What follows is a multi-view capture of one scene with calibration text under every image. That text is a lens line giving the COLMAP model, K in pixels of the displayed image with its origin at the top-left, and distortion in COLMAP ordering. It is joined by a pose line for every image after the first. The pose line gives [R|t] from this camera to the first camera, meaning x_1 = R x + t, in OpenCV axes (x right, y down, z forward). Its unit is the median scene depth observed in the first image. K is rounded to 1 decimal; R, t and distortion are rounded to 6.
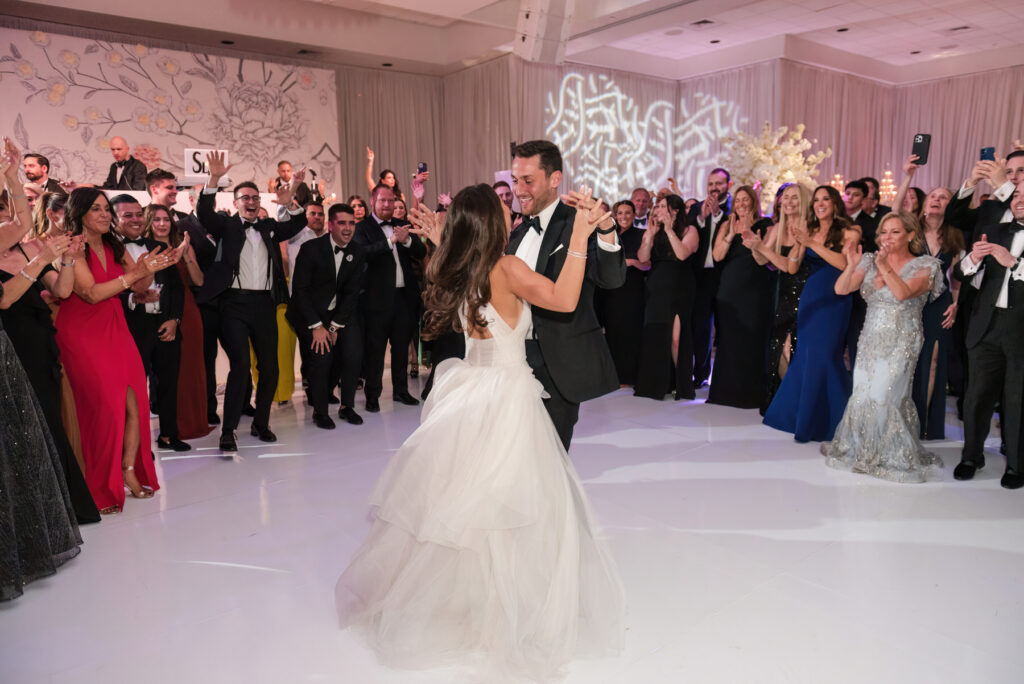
lens RADIAL K [[692.6, 0, 513.0], [0, 692.6, 340.0], [0, 0, 1]] dist [0.007772, -0.005753]
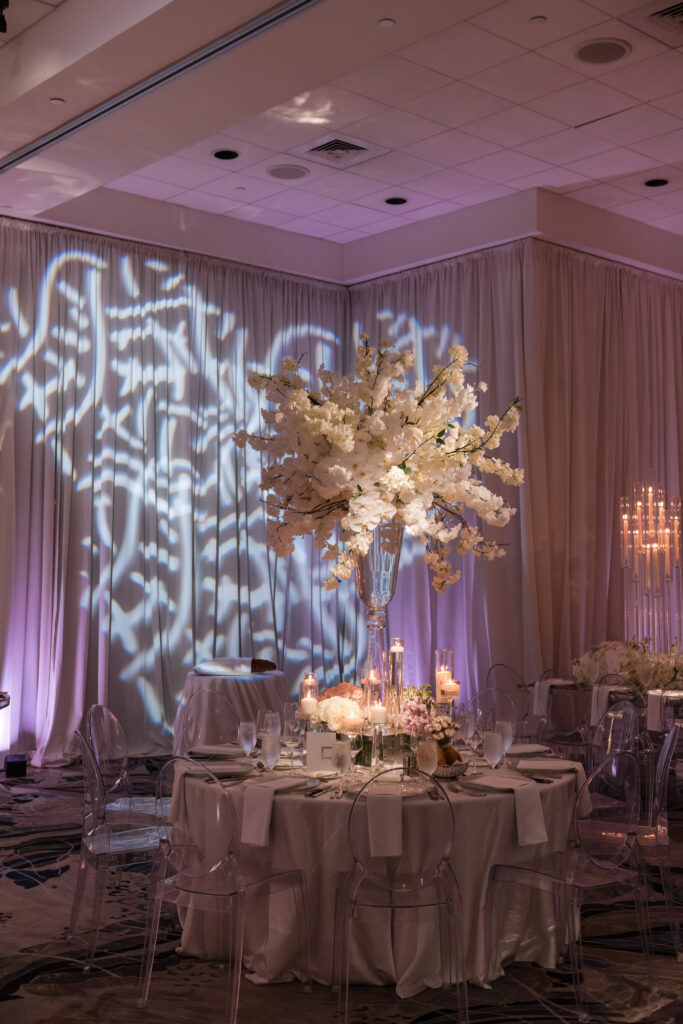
lens RADIAL K [[1173.9, 0, 337.0], [0, 1173.9, 512.1], [0, 0, 1]] dist [-0.021748, 0.000000]
pose [[0.998145, 0.025044, 0.055490, 0.208237], [-0.013119, 0.978536, -0.205658, -0.064446], [-0.059450, 0.204548, 0.977050, 0.274990]]
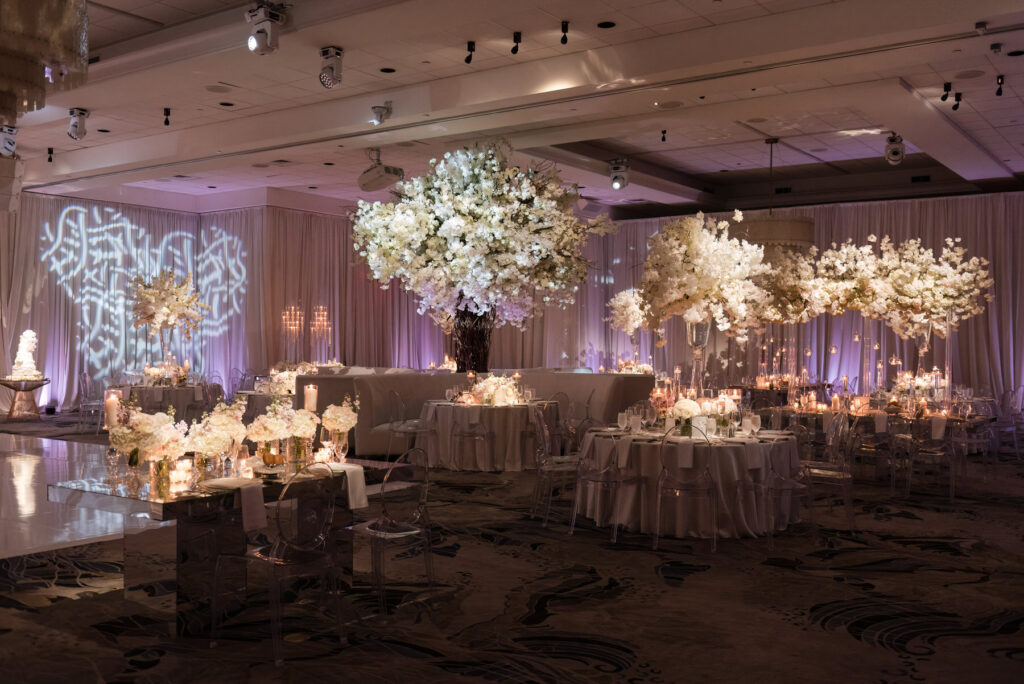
lens RADIAL K [[962.3, 0, 510.9], [0, 962.3, 341.6], [0, 0, 1]] dist [-0.010754, 0.000000]
pose [[0.961568, 0.027279, 0.273209, 0.330240], [0.017617, 0.986873, -0.160537, 0.081787], [-0.274002, 0.159180, 0.948464, -0.580098]]
